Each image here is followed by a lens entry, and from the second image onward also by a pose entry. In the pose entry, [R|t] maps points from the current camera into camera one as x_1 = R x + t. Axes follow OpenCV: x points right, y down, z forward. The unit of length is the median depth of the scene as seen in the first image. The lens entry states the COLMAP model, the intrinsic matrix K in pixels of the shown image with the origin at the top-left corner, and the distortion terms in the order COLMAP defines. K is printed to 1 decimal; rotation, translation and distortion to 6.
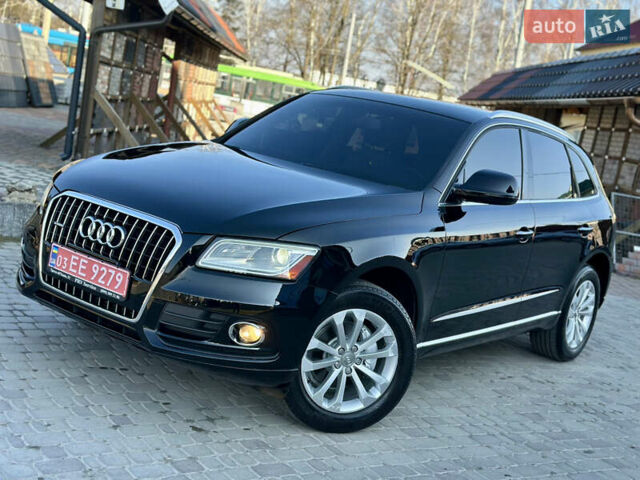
lens RADIAL K [[894.7, 0, 307.7], [0, 894.7, 239.5], [0, 0, 1]] dist [0.133484, 0.000000]
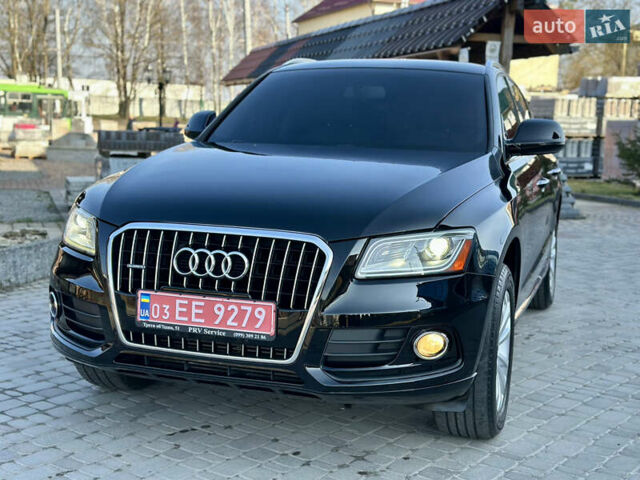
lens RADIAL K [[894.7, 0, 322.9], [0, 894.7, 244.0], [0, 0, 1]] dist [0.133484, 0.000000]
pose [[0.934724, -0.195564, 0.296726, -0.363414], [0.190031, 0.980620, 0.047676, -0.043421], [-0.300300, 0.011823, 0.953772, 0.209147]]
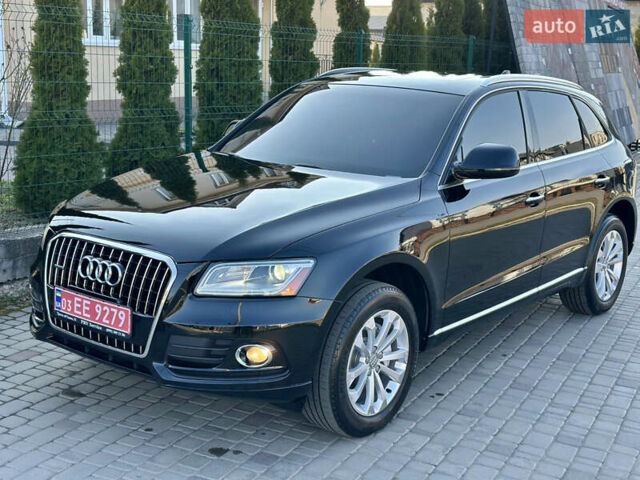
lens RADIAL K [[894.7, 0, 320.7], [0, 894.7, 242.5], [0, 0, 1]] dist [0.133484, 0.000000]
pose [[0.989415, -0.137380, -0.046734, 0.064463], [0.139653, 0.988965, 0.049443, -0.054049], [0.039426, -0.055446, 0.997683, 0.011822]]
